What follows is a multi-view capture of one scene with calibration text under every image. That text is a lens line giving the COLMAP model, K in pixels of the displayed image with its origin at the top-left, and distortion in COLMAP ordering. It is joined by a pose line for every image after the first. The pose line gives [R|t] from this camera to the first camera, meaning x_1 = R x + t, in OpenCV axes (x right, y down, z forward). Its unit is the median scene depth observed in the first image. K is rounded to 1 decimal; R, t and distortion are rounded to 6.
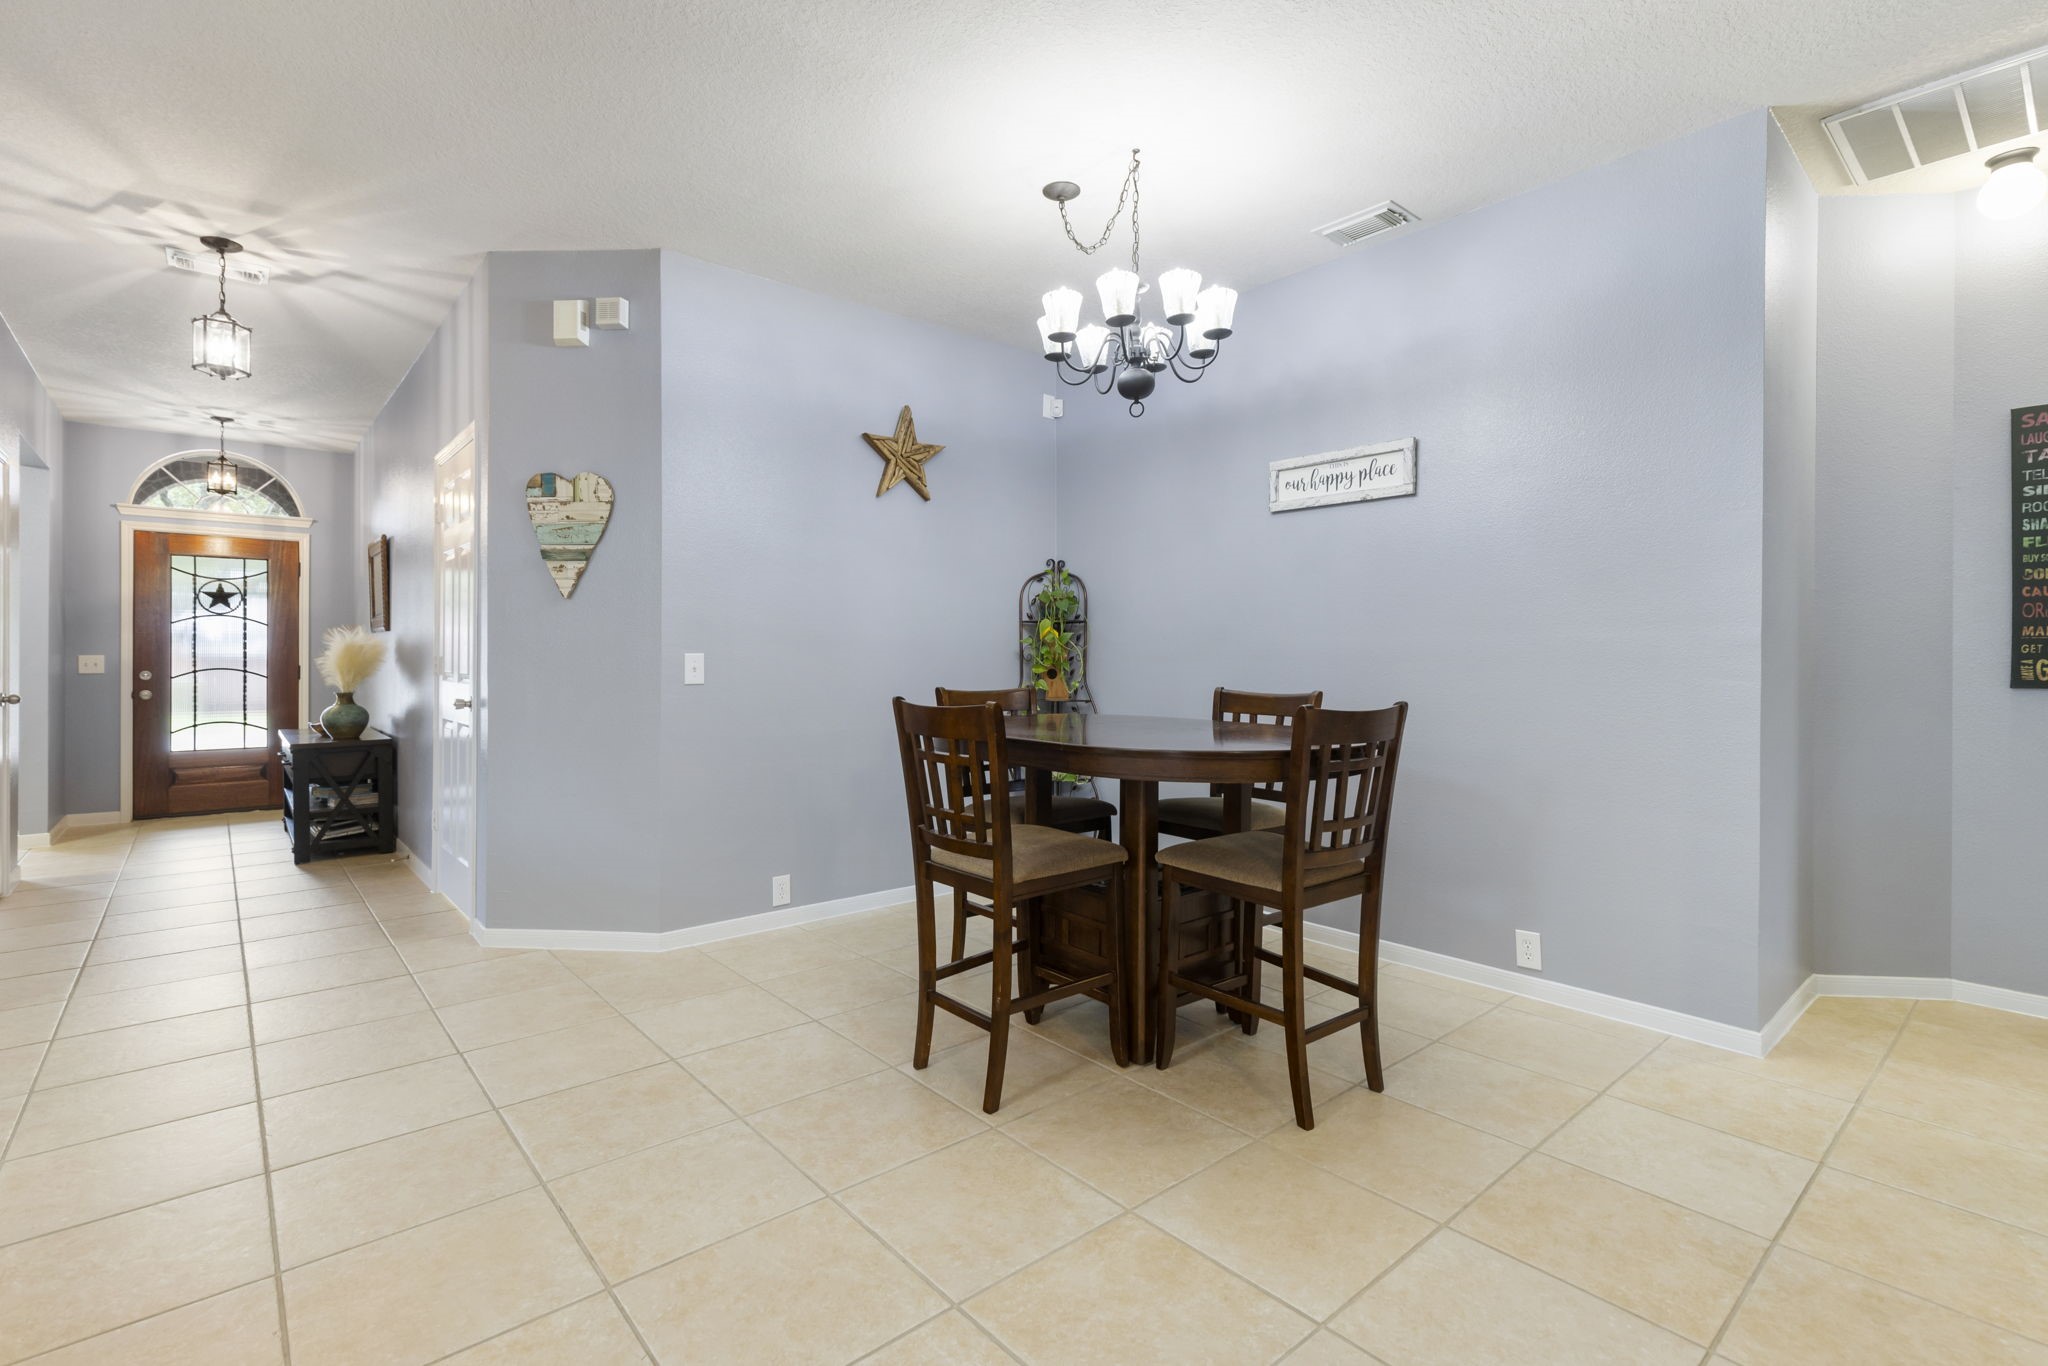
lens RADIAL K [[941.4, 0, 1028.7], [0, 941.4, 644.3], [0, 0, 1]] dist [0.011249, 0.000030]
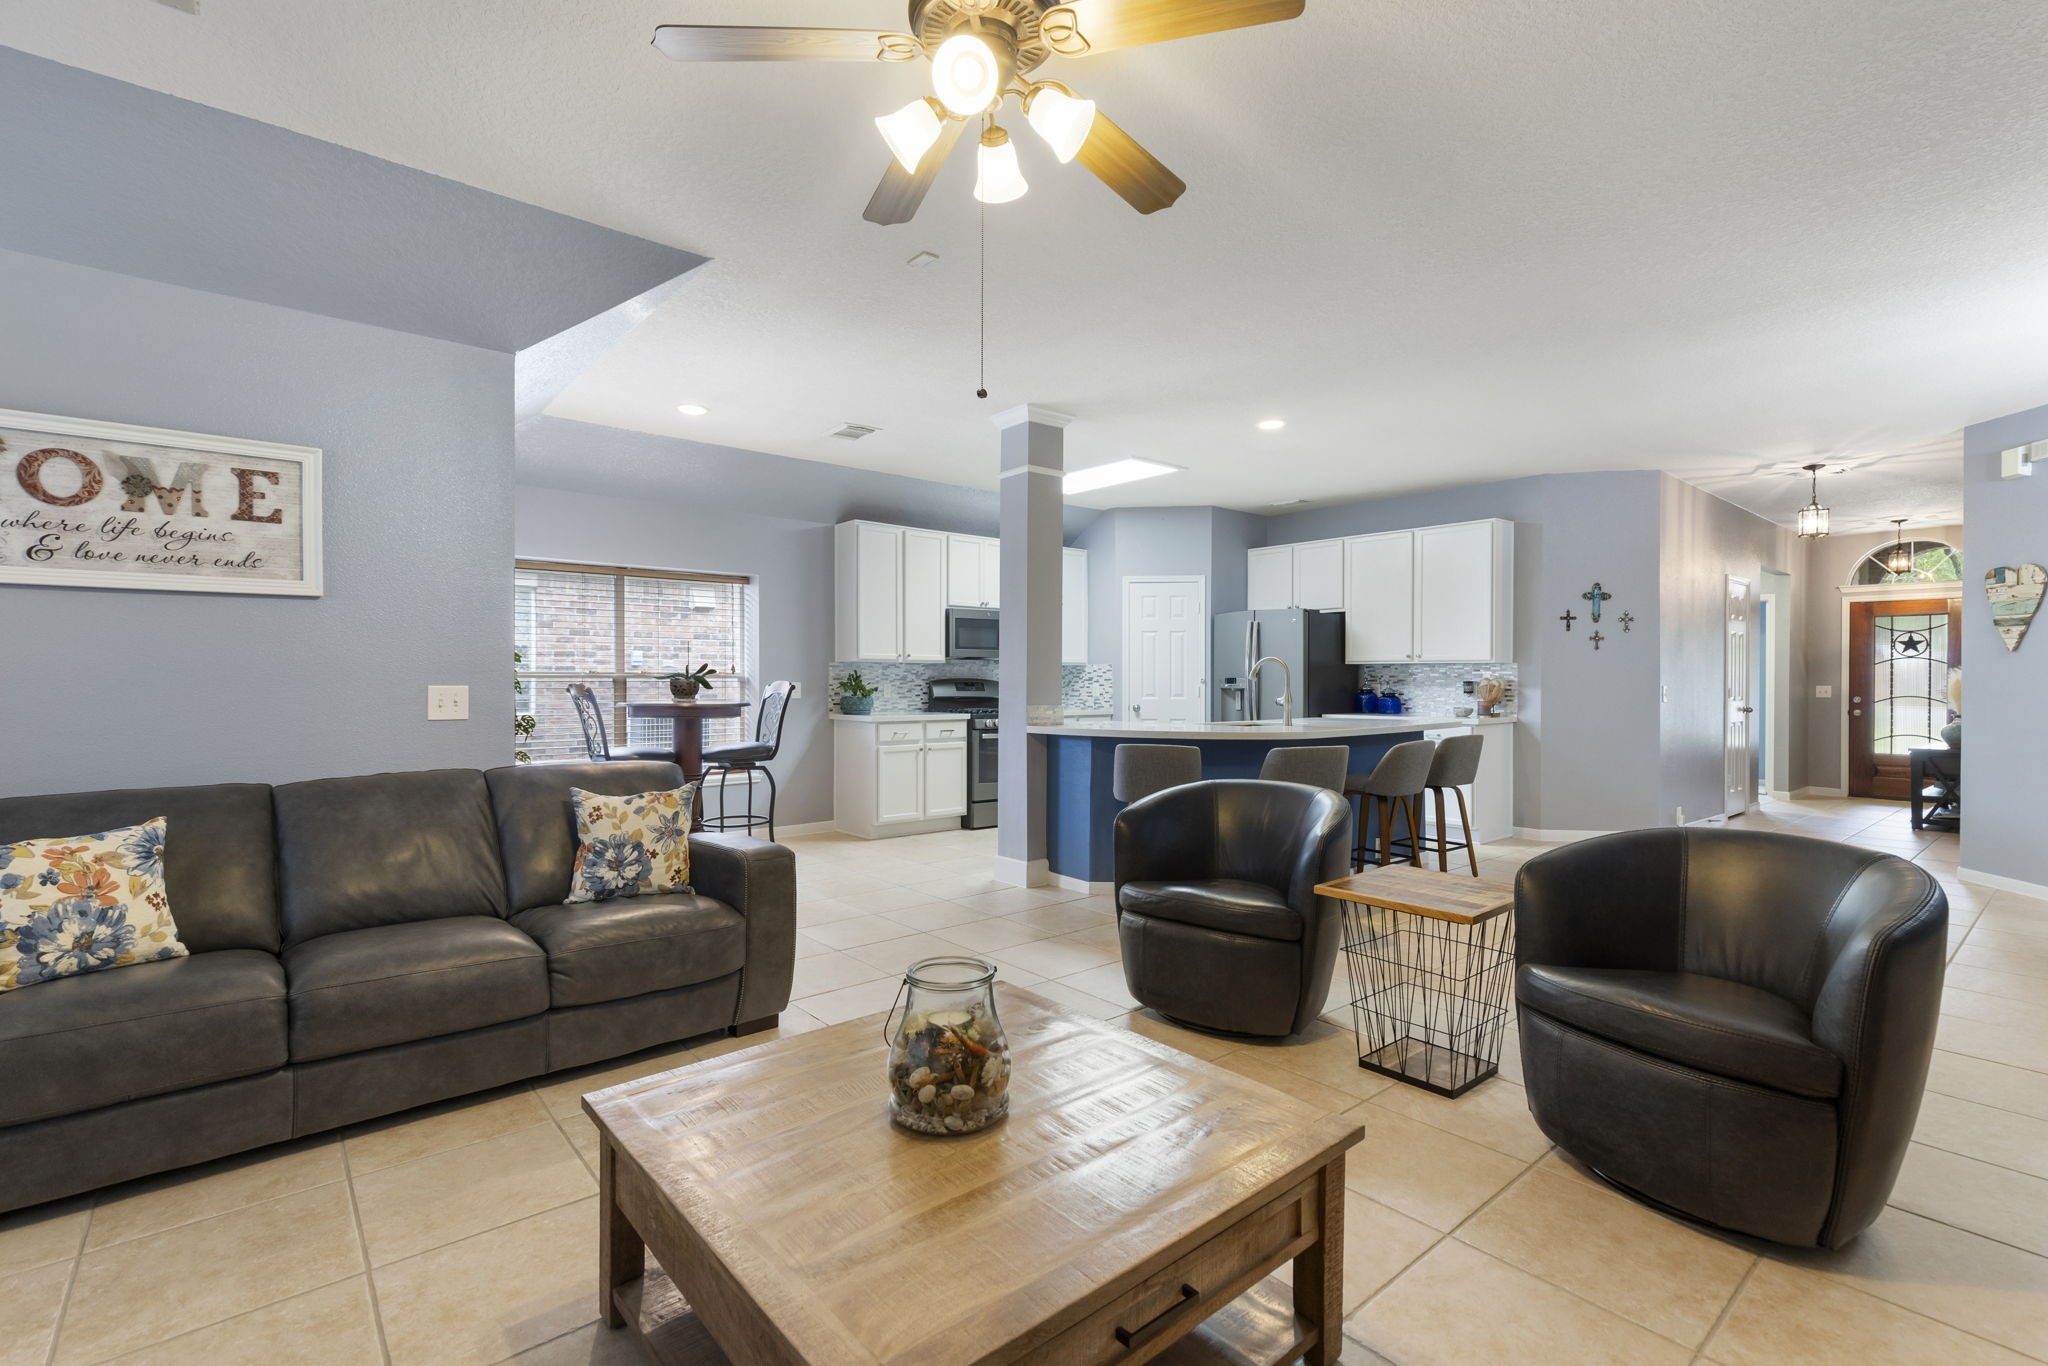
lens RADIAL K [[921.2, 0, 1023.8], [0, 921.2, 687.6], [0, 0, 1]] dist [0.010656, -0.000582]
pose [[-0.009340, 0.009324, -0.999913, 0.801255], [0.007315, 0.999930, 0.009256, -0.014019], [0.999930, -0.007228, -0.009408, -0.431176]]
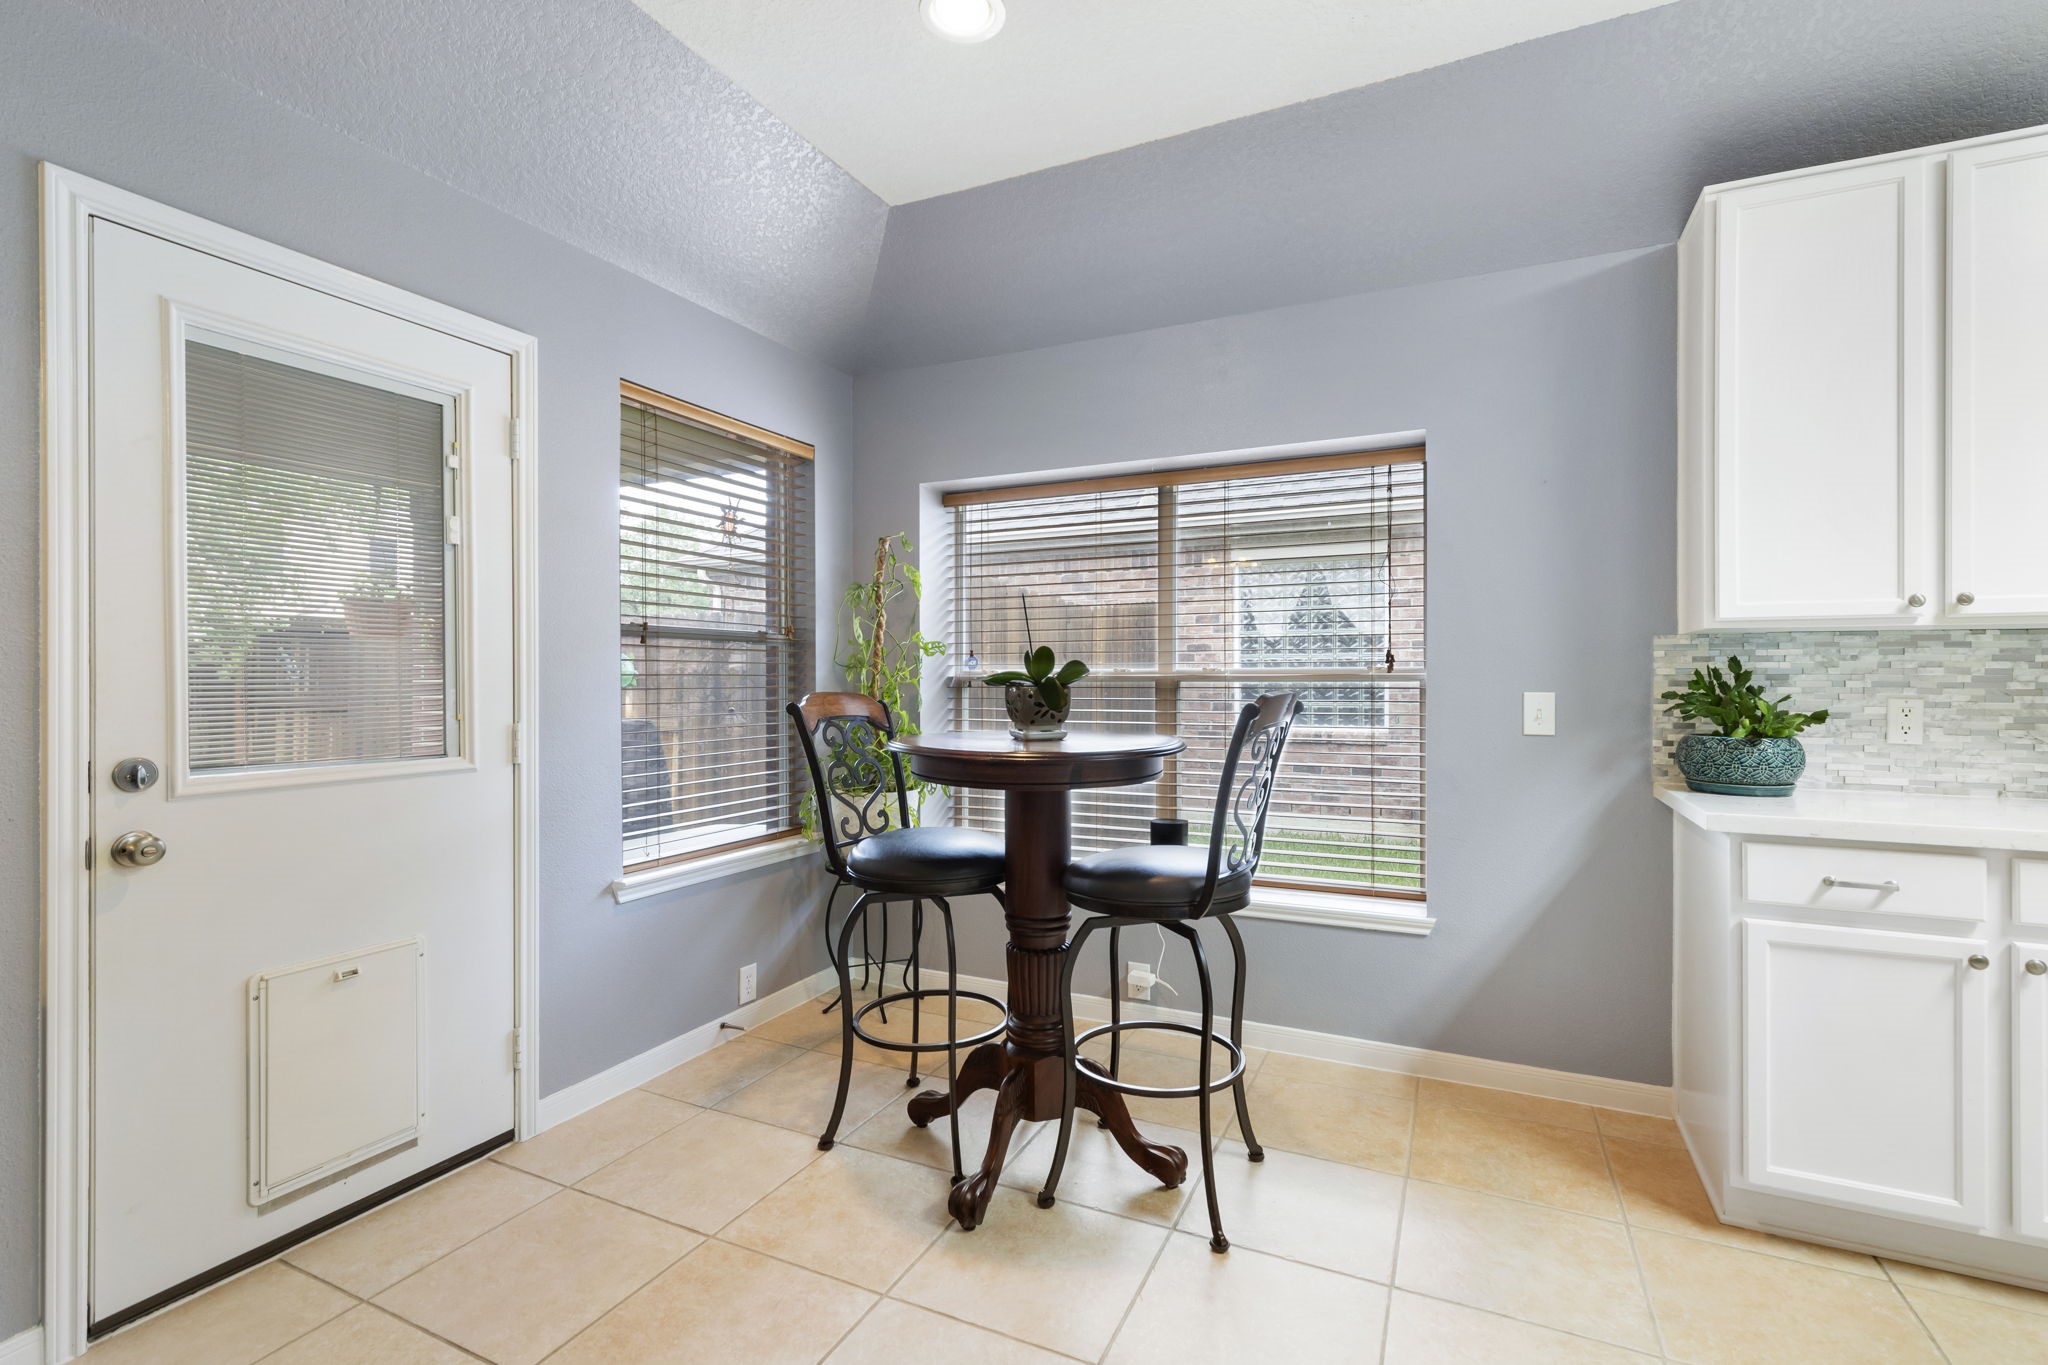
lens RADIAL K [[939.7, 0, 1027.8], [0, 939.7, 664.2], [0, 0, 1]] dist [0.008250, -0.000399]
pose [[-0.920463, -0.003569, -0.390814, -0.222168], [0.004521, 0.999794, -0.019780, -0.018054], [0.390804, -0.019974, -0.920257, -0.402691]]
